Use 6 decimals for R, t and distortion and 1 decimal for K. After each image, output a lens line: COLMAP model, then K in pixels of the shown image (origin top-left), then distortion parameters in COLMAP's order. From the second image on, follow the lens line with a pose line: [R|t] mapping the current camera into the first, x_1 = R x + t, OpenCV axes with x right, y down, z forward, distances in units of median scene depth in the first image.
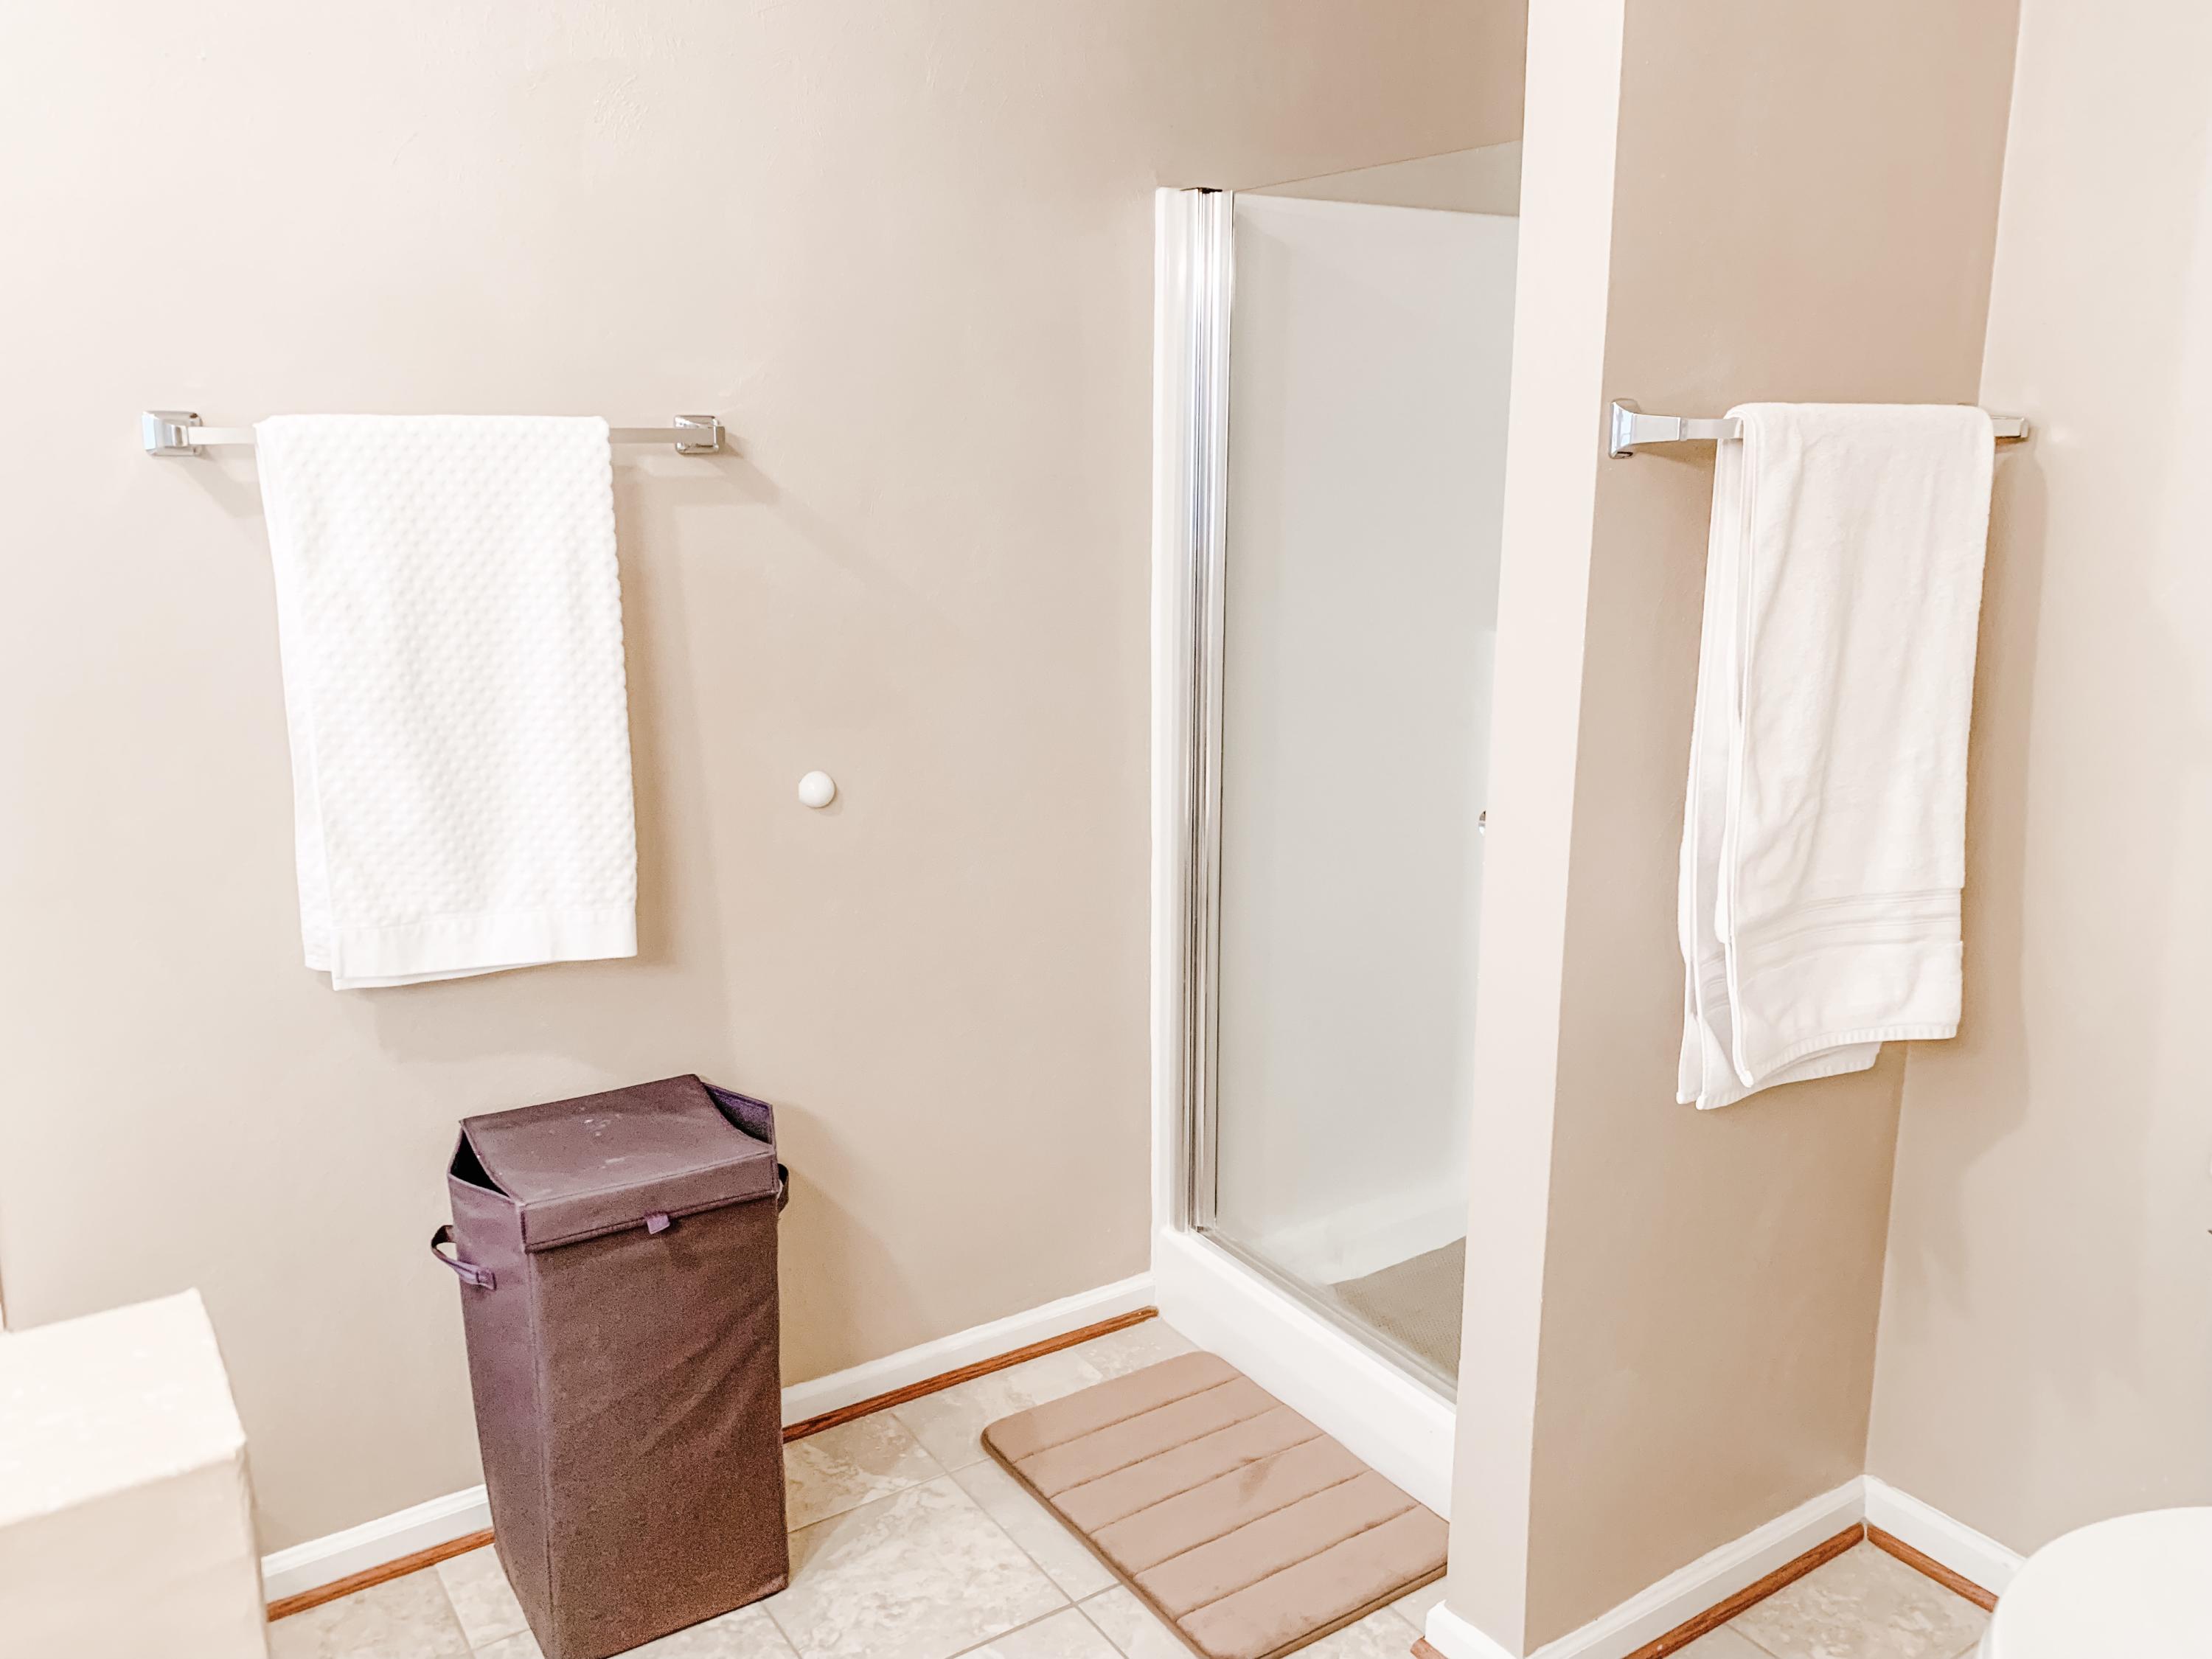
lens RADIAL K [[1685.4, 0, 1098.5], [0, 1685.4, 820.9], [0, 0, 1]] dist [0.018081, -0.030405]
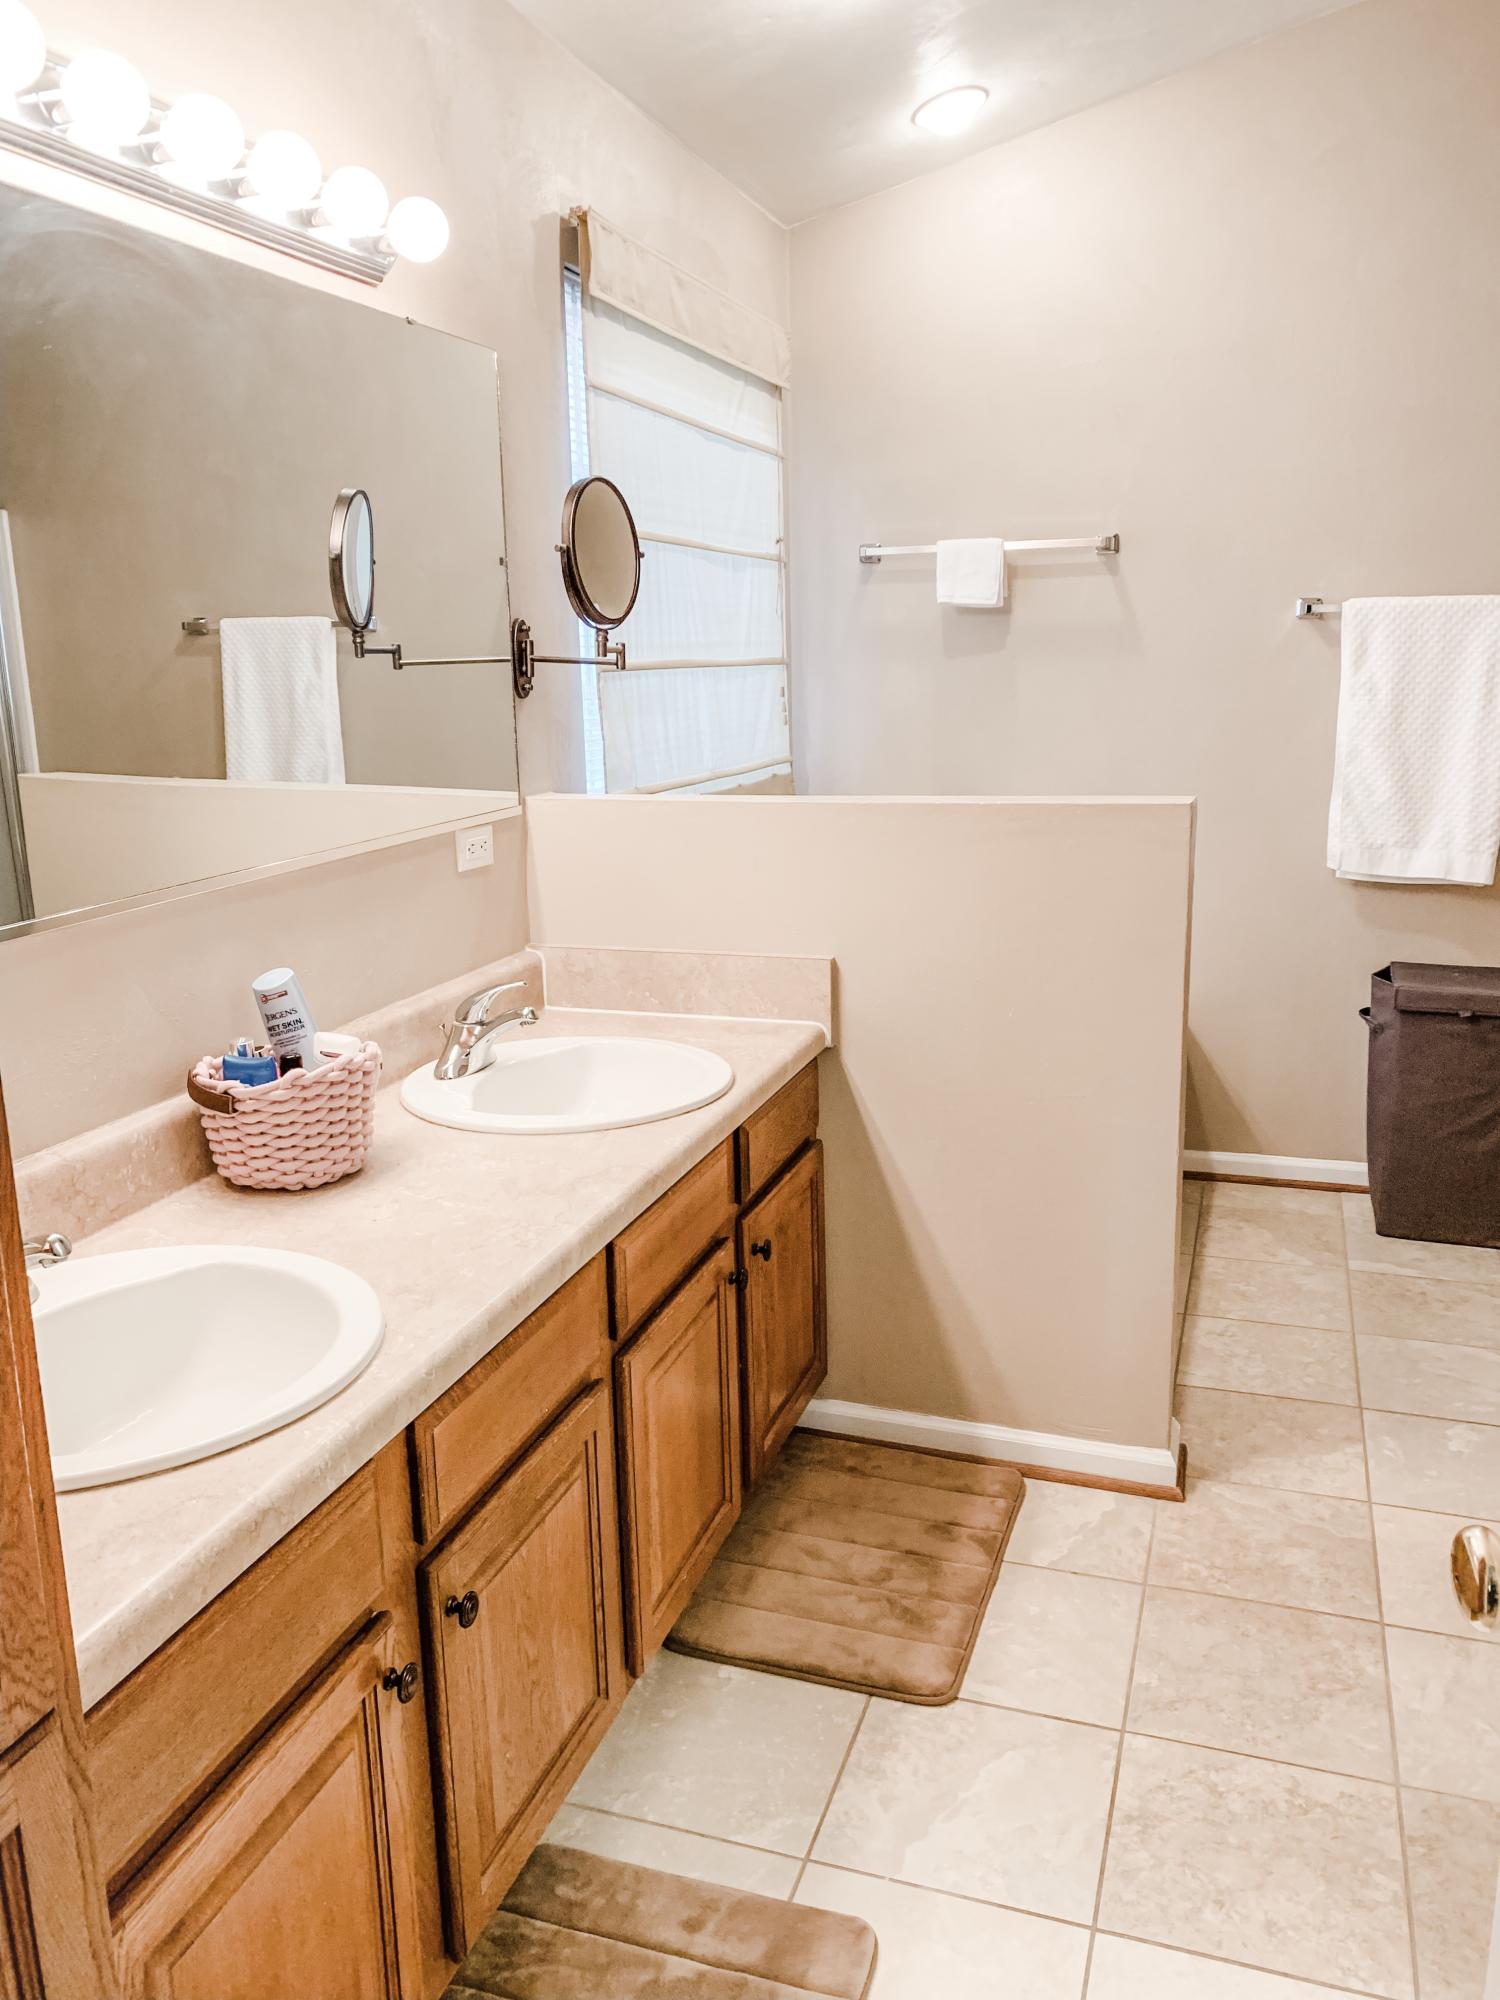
lens RADIAL K [[1523.8, 0, 750.6], [0, 1523.8, 991.7], [0, 0, 1]] dist [0.018081, -0.030405]
pose [[0.628072, 0.166947, -0.760036, 0.548684], [-0.150612, 0.984326, 0.091753, 0.176172], [0.763441, 0.056843, 0.643371, -0.750787]]
